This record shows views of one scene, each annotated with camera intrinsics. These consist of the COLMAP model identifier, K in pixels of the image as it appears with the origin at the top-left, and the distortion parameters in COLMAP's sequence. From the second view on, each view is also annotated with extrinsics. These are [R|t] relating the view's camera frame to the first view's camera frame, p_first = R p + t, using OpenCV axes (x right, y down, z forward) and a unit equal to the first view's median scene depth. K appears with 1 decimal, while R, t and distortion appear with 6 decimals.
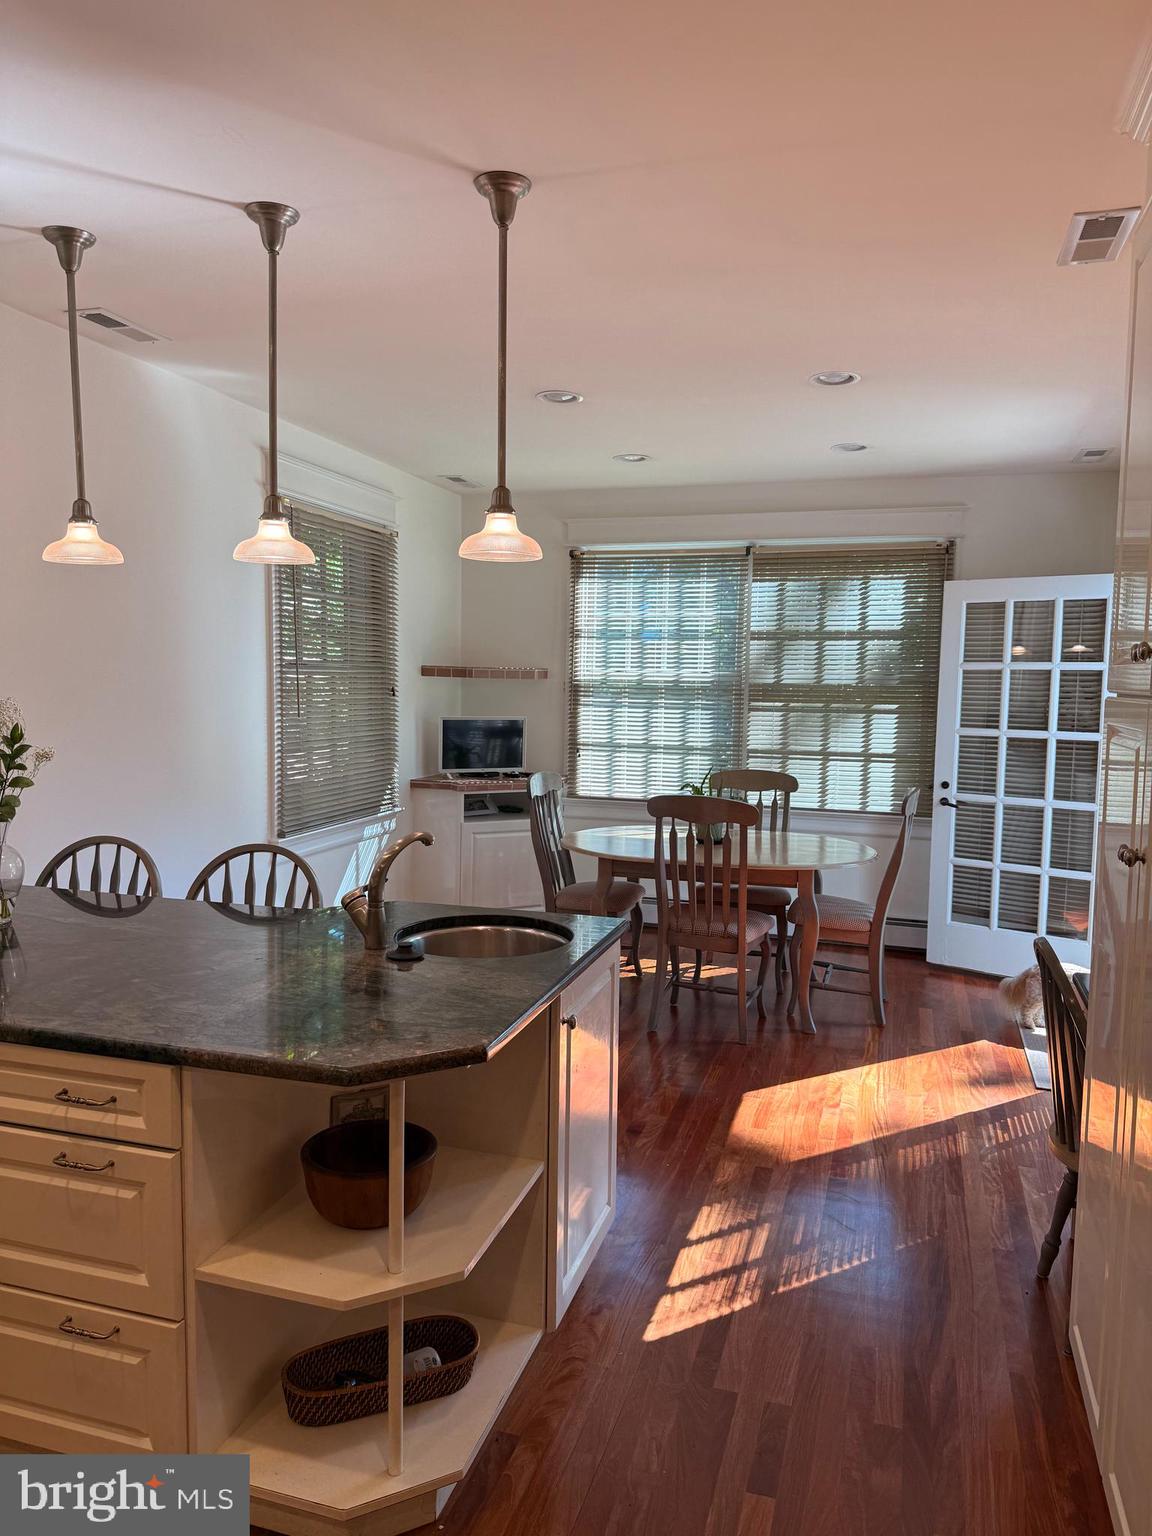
lens RADIAL K [[1073.3, 0, 576.0], [0, 1073.3, 768.0], [0, 0, 1]] dist [0.117460, -0.188067]
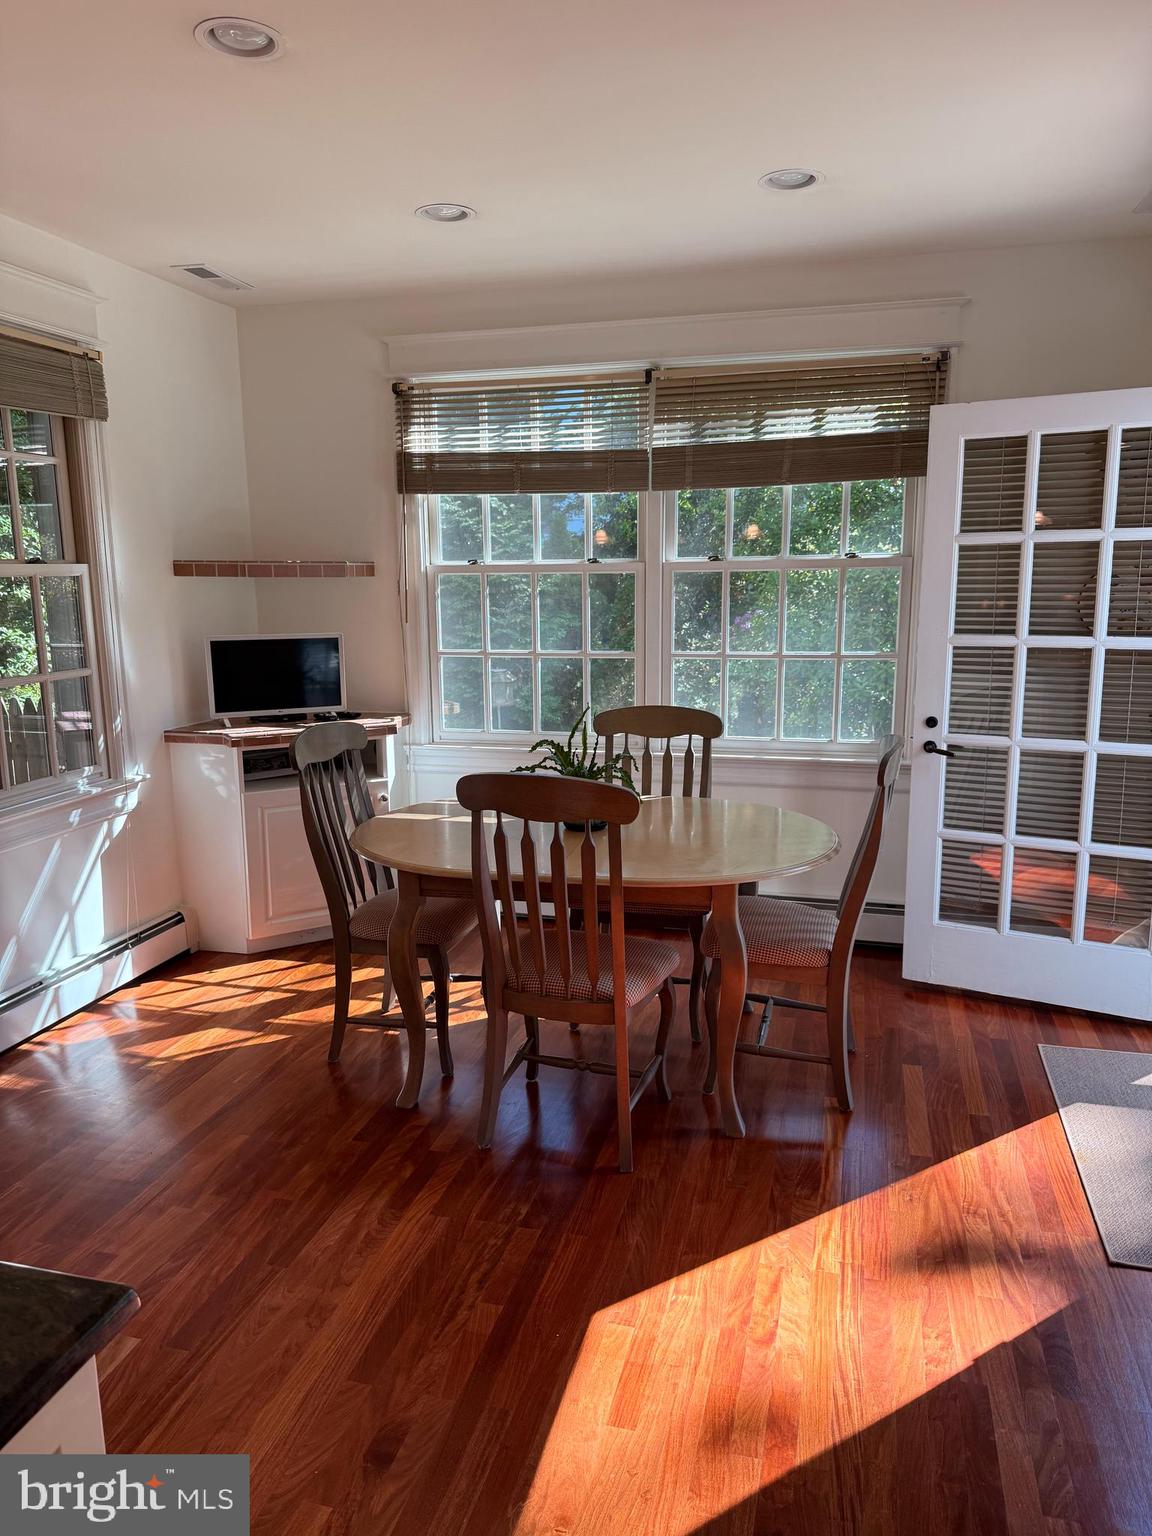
lens RADIAL K [[1080.4, 0, 583.7], [0, 1080.4, 772.0], [0, 0, 1]] dist [0.102710, -0.136058]
pose [[0.998522, -0.033967, 0.042431, 0.169344], [0.029729, 0.994861, 0.096791, -0.045289], [-0.045500, -0.095387, 0.994400, 0.614623]]
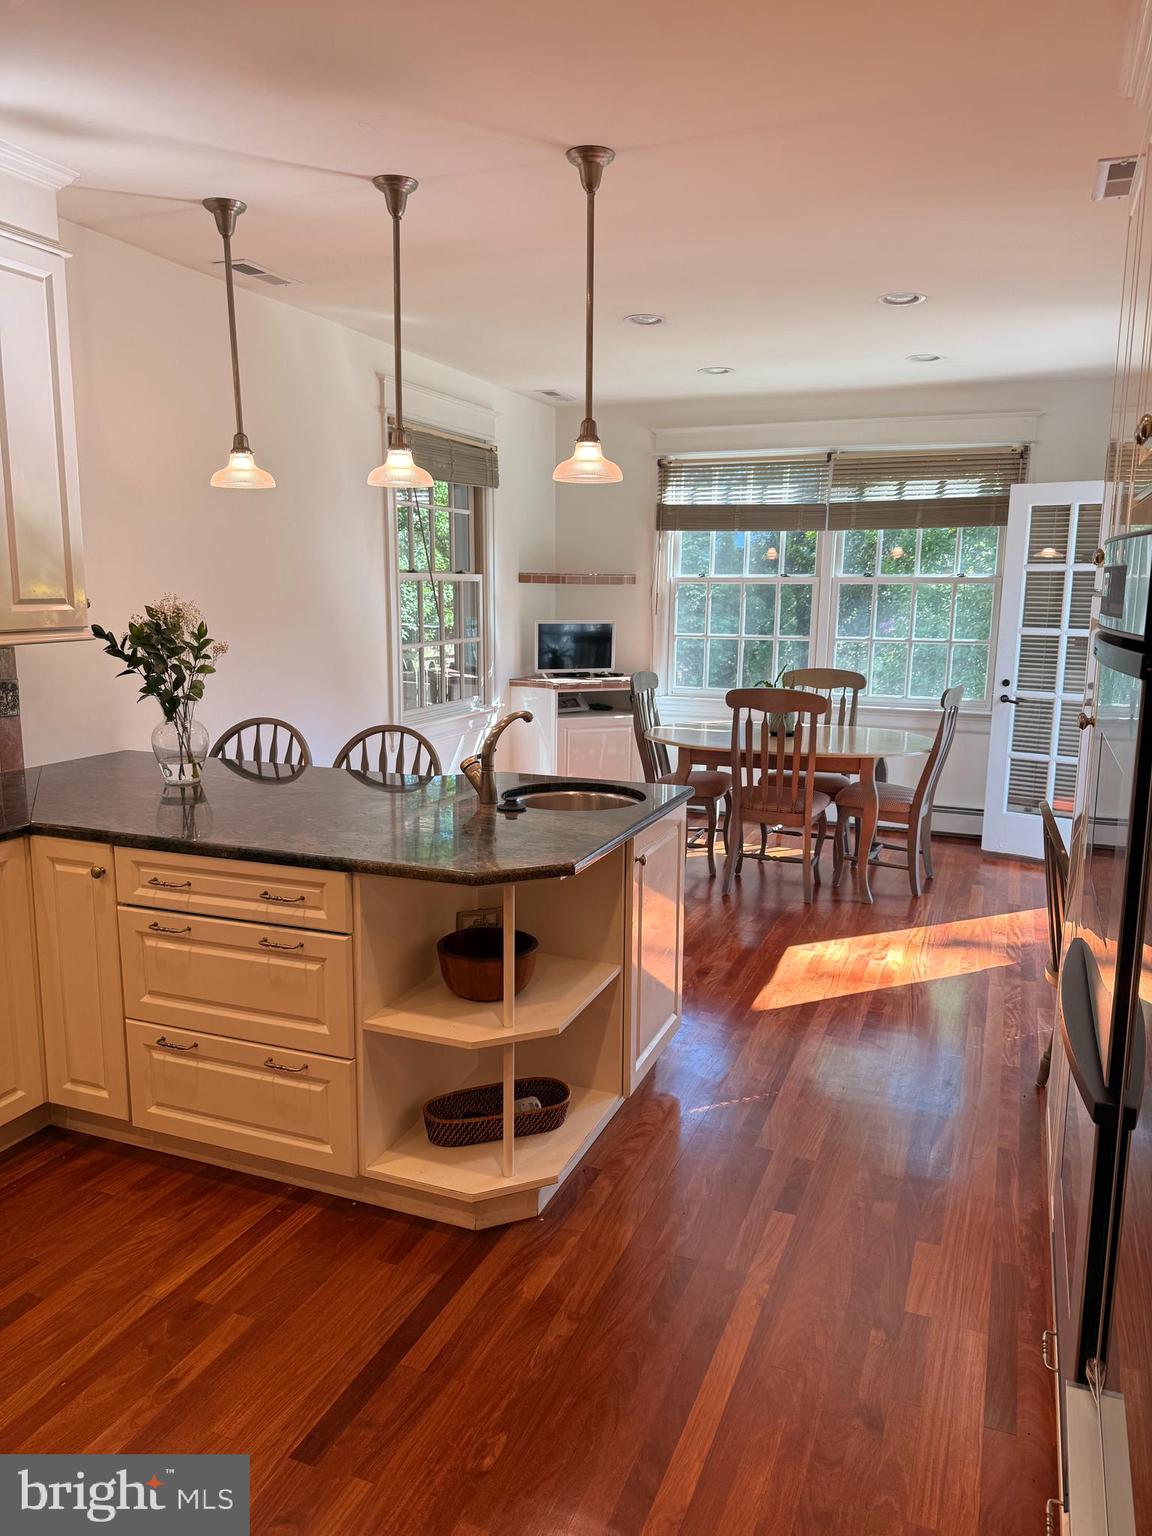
lens RADIAL K [[1080.4, 0, 583.7], [0, 1080.4, 772.0], [0, 0, 1]] dist [0.102710, -0.136058]
pose [[0.996782, 0.007640, -0.079800, 0.021150], [-0.000544, 0.996069, 0.088577, 0.017078], [0.080163, -0.088249, 0.992868, -0.195801]]
